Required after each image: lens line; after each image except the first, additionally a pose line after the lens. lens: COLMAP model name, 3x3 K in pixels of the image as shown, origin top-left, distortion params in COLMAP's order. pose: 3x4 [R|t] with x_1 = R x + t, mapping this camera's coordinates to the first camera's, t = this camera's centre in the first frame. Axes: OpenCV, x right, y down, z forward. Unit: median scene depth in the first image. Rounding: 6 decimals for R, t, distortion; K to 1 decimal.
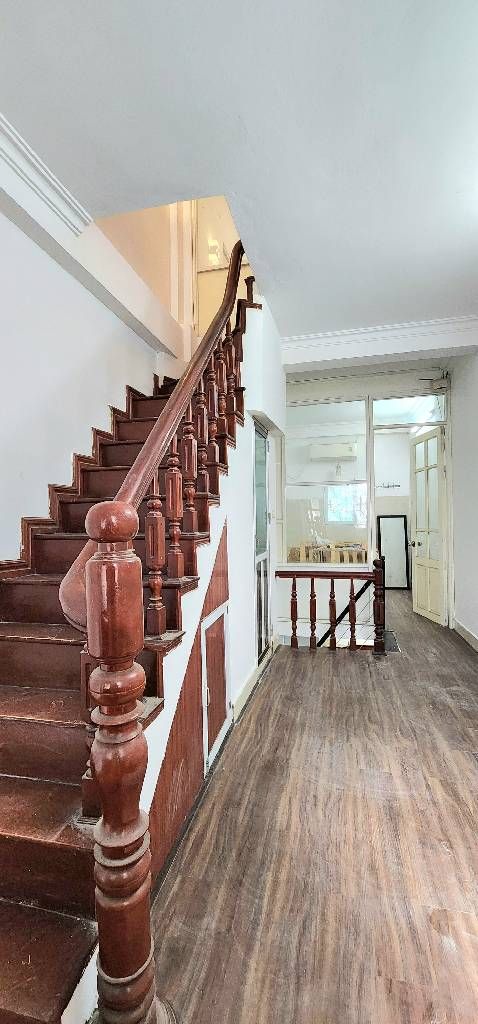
lens RADIAL K [[420.1, 0, 239.0], [0, 420.1, 512.0], [0, 0, 1]] dist [-0.000107, -0.000038]
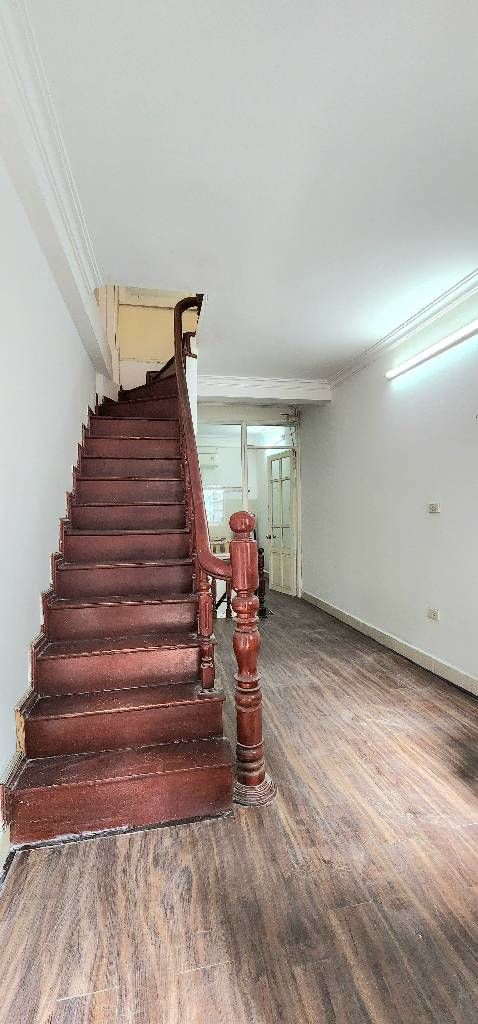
lens RADIAL K [[420.1, 0, 239.0], [0, 420.1, 512.0], [0, 0, 1]] dist [-0.000107, -0.000038]
pose [[0.907449, 0.004455, 0.420139, -0.324475], [-0.006775, 0.999969, 0.004029, -0.008988], [-0.420108, -0.006503, 0.907451, -0.214953]]
